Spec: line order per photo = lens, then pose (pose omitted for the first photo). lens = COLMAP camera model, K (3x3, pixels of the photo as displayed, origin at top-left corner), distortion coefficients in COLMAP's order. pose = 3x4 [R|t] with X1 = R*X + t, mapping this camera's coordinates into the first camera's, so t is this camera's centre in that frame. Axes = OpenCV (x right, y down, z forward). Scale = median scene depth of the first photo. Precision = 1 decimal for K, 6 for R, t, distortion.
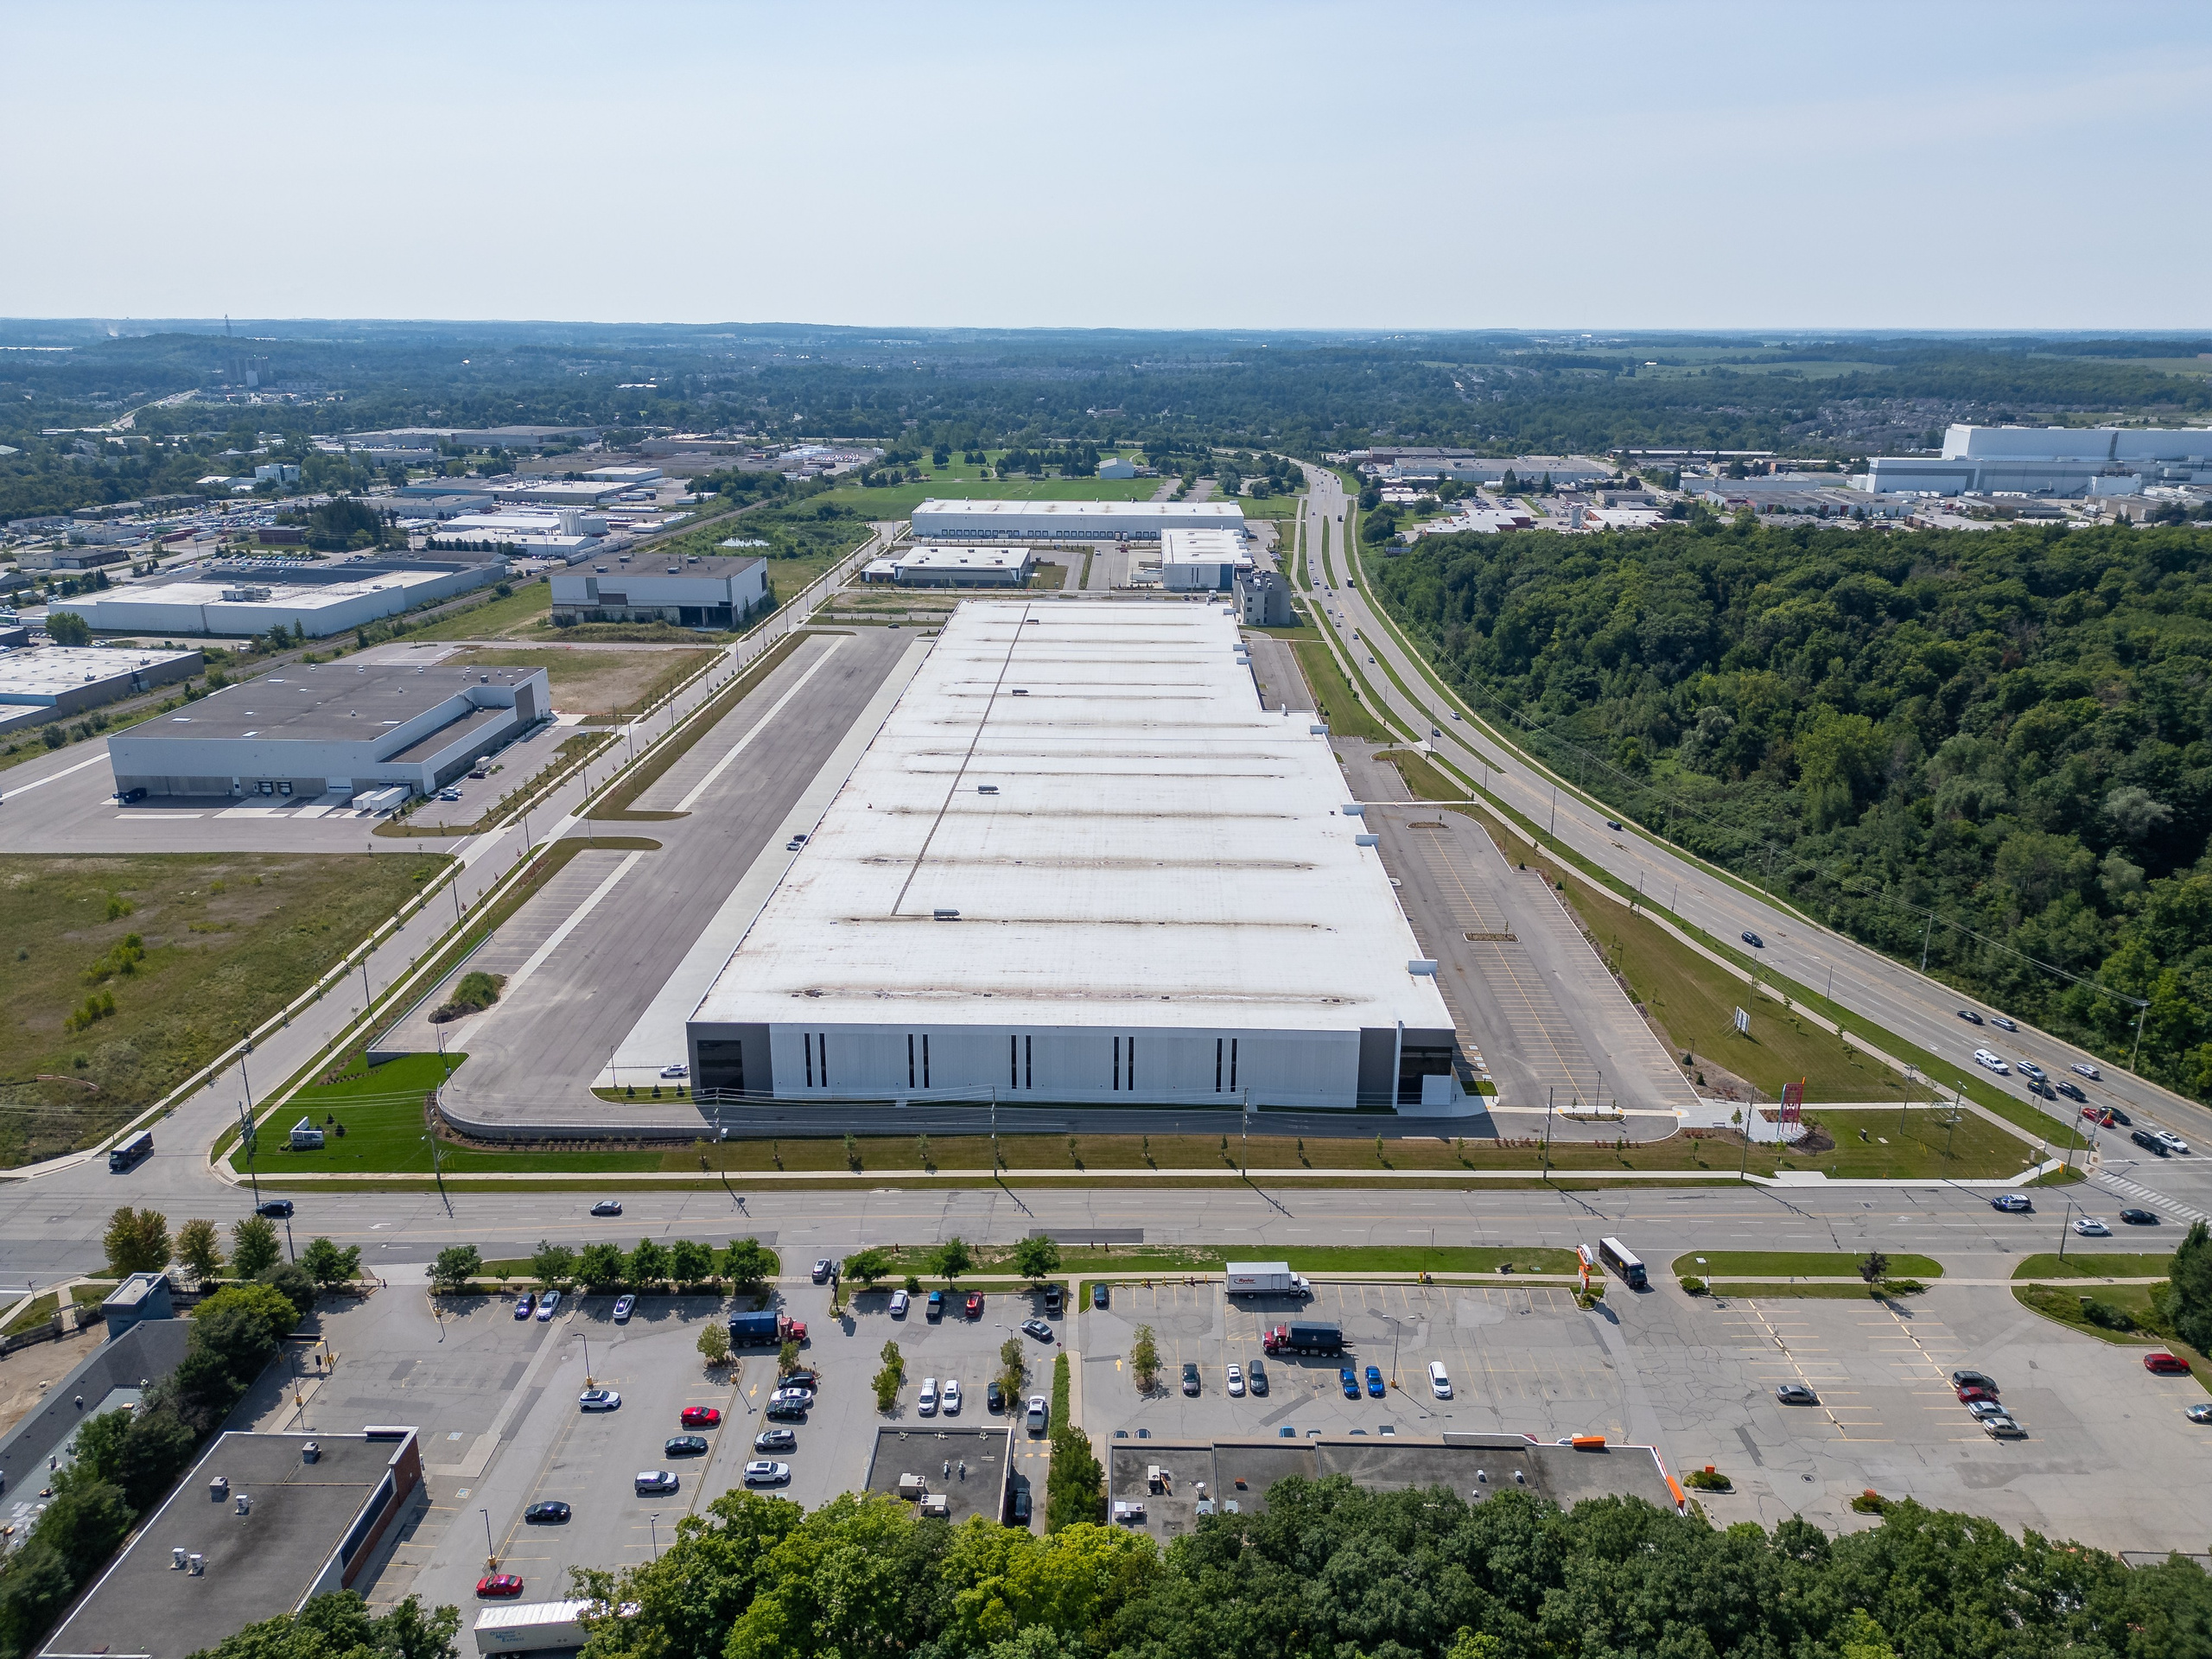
lens RADIAL K [[1549.5, 0, 1114.7], [0, 1549.5, 841.6], [0, 0, 1]] dist [0.093394, -0.112852]
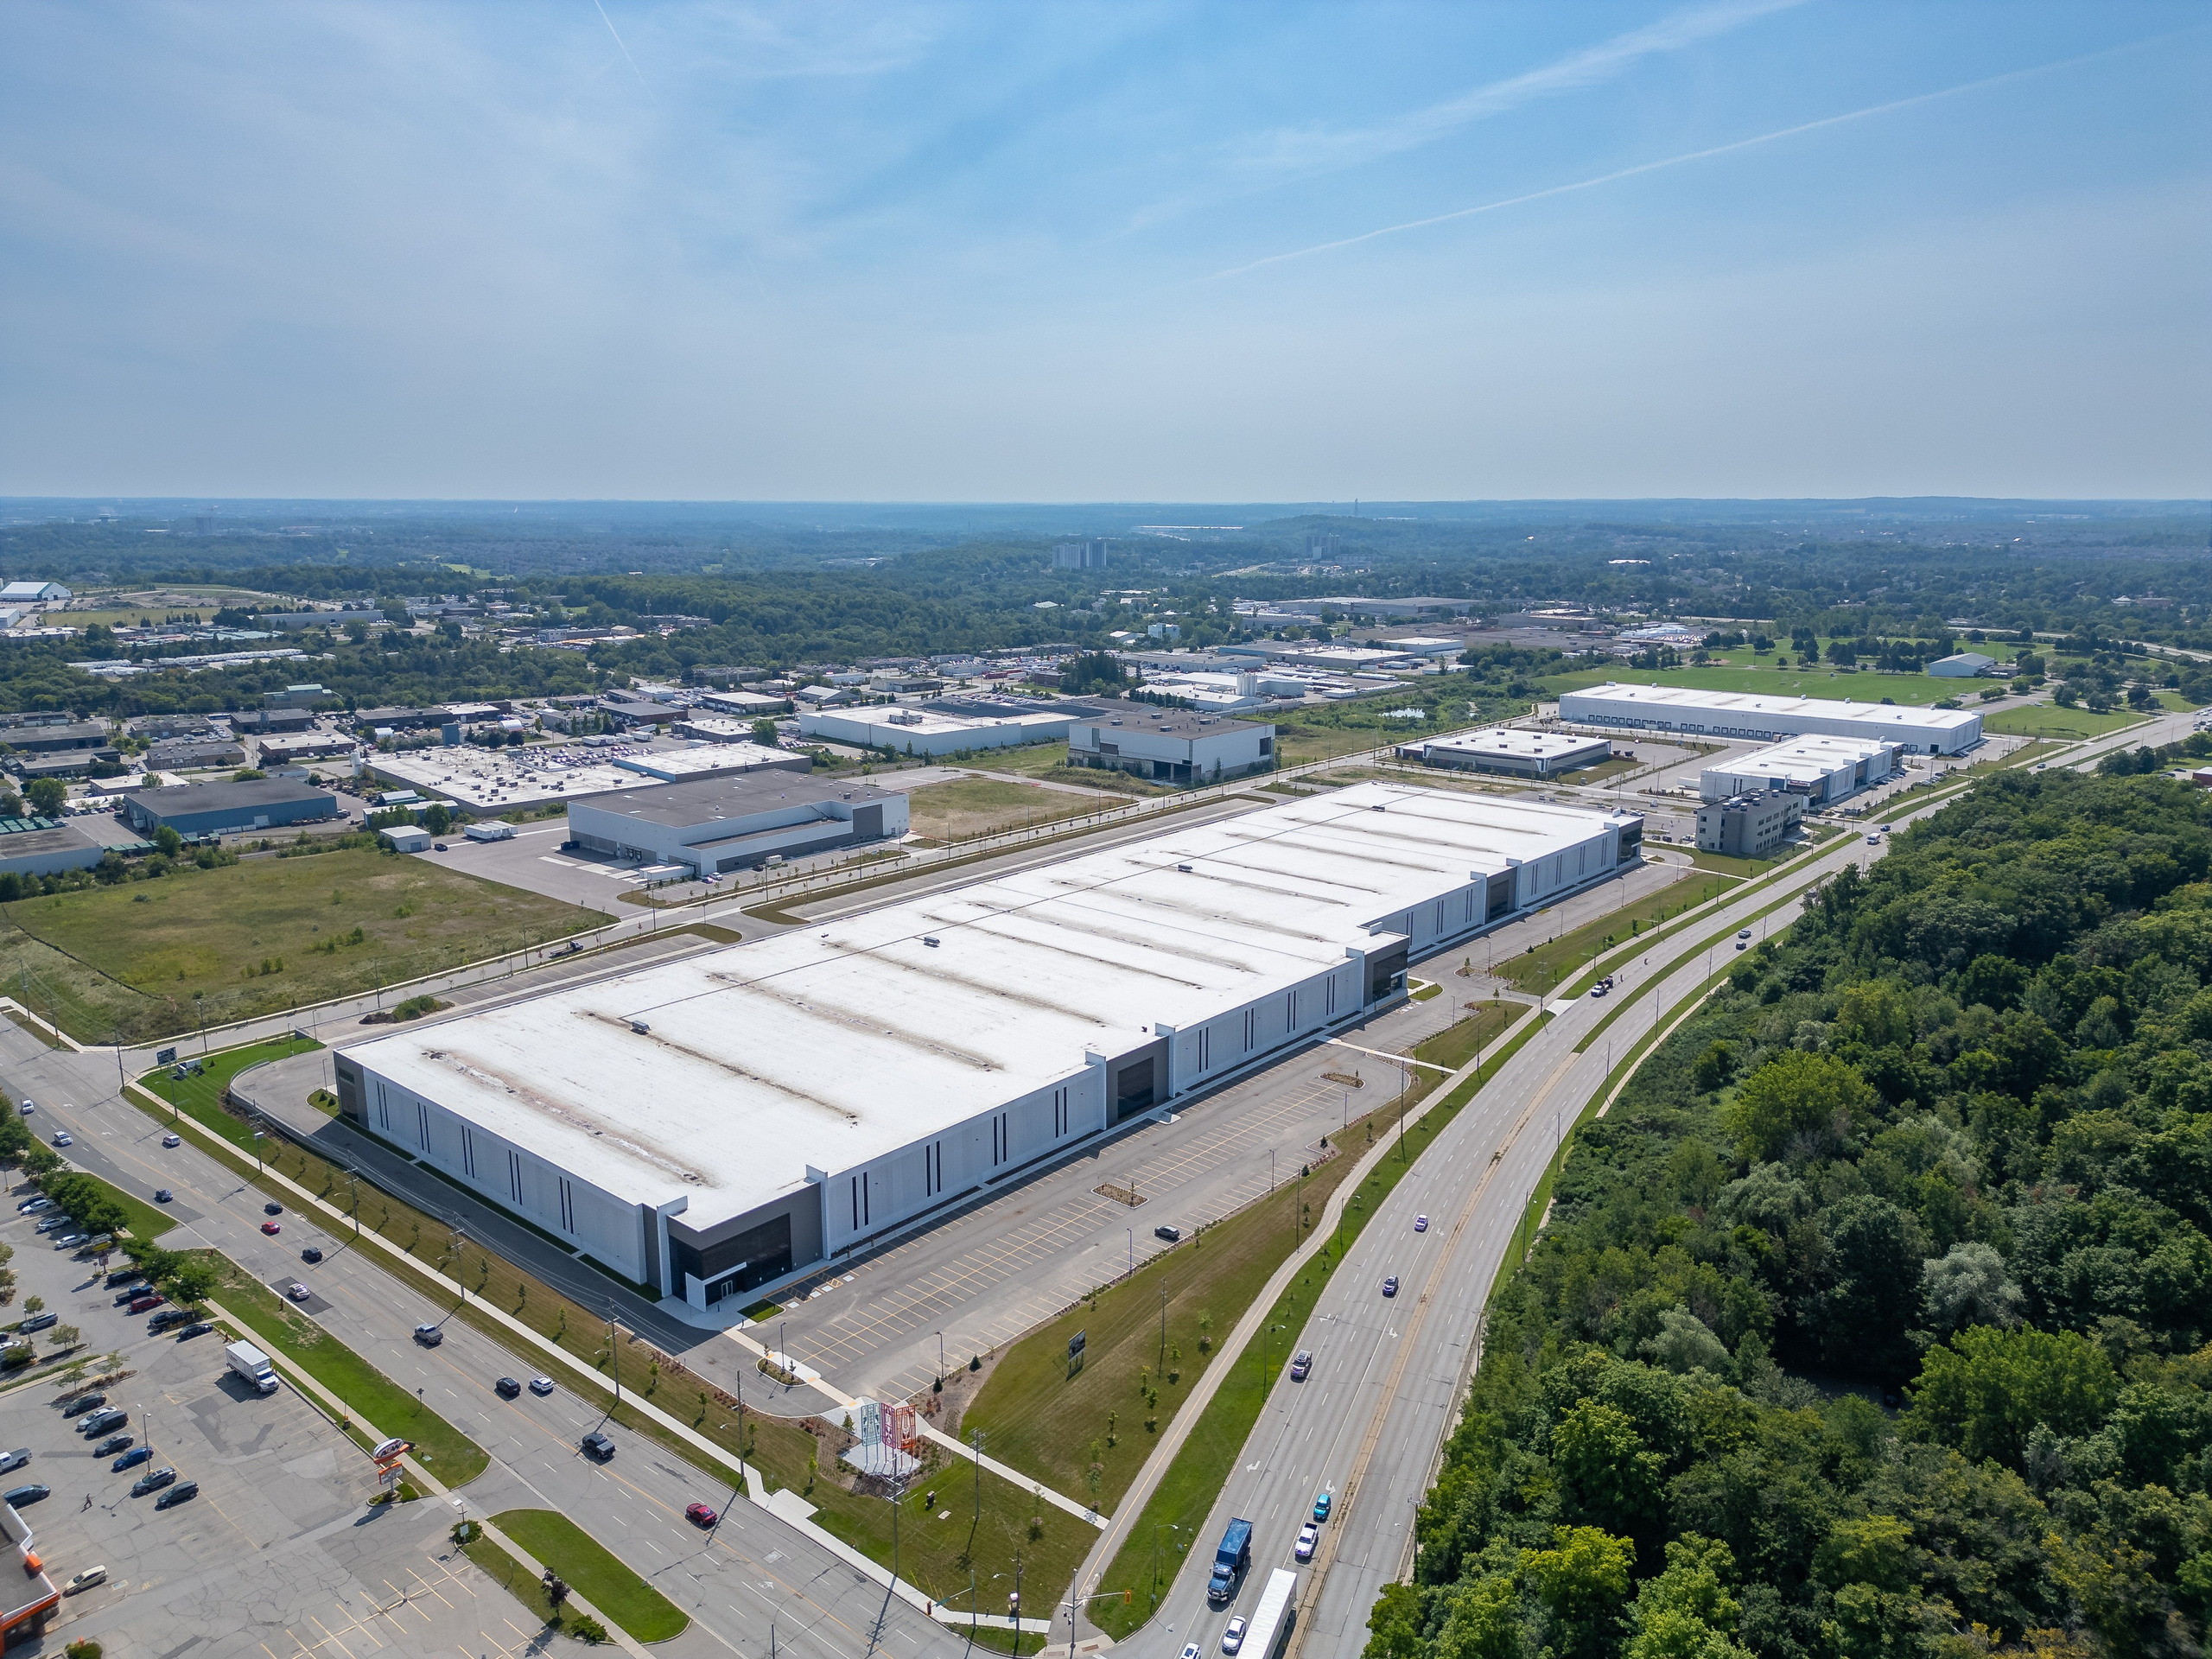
lens RADIAL K [[1570.5, 0, 1106.0], [0, 1570.5, 829.5], [0, 0, 1]] dist [0.094610, -0.117125]
pose [[0.763211, 0.128608, -0.633221, 0.658285], [-0.200338, 0.978797, -0.042670, -0.084832], [0.614307, 0.159424, 0.772794, 0.243427]]
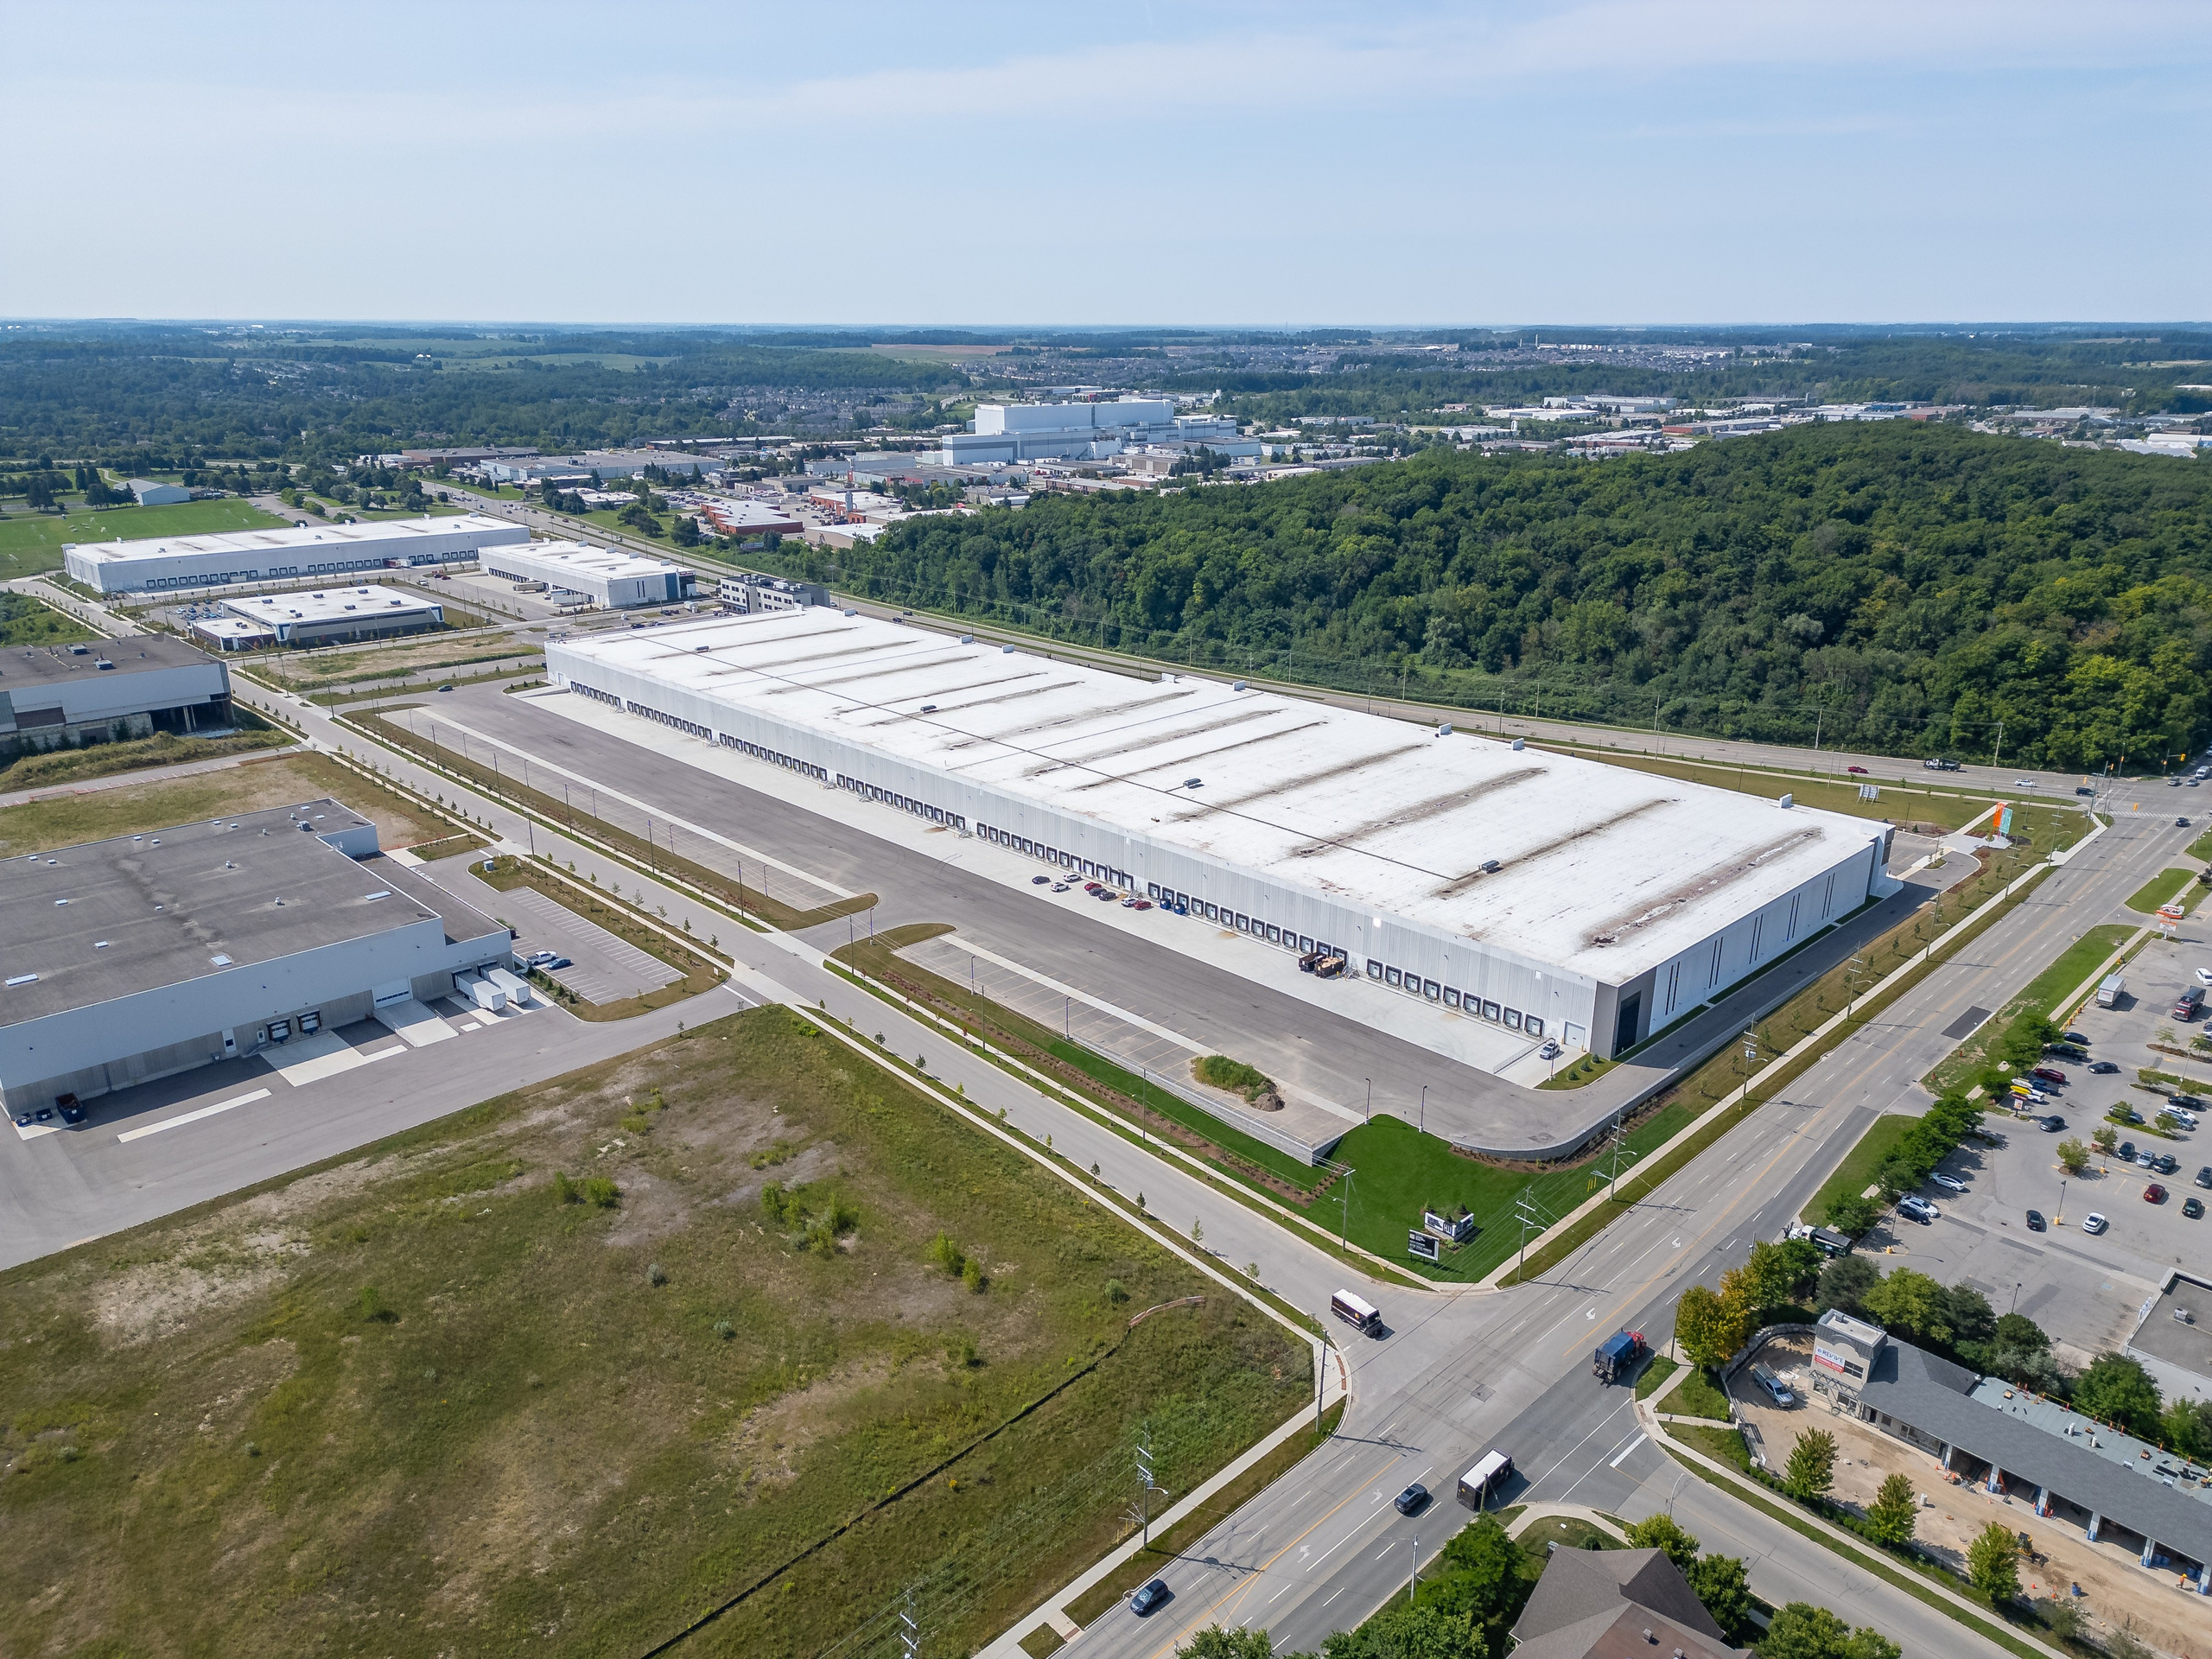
lens RADIAL K [[1549.5, 0, 1114.7], [0, 1549.5, 841.6], [0, 0, 1]] dist [0.093394, -0.112852]
pose [[0.696083, -0.231540, 0.679601, -0.798509], [0.228409, 0.968808, 0.096125, -0.103772], [-0.680659, 0.088315, 0.727257, 0.307442]]
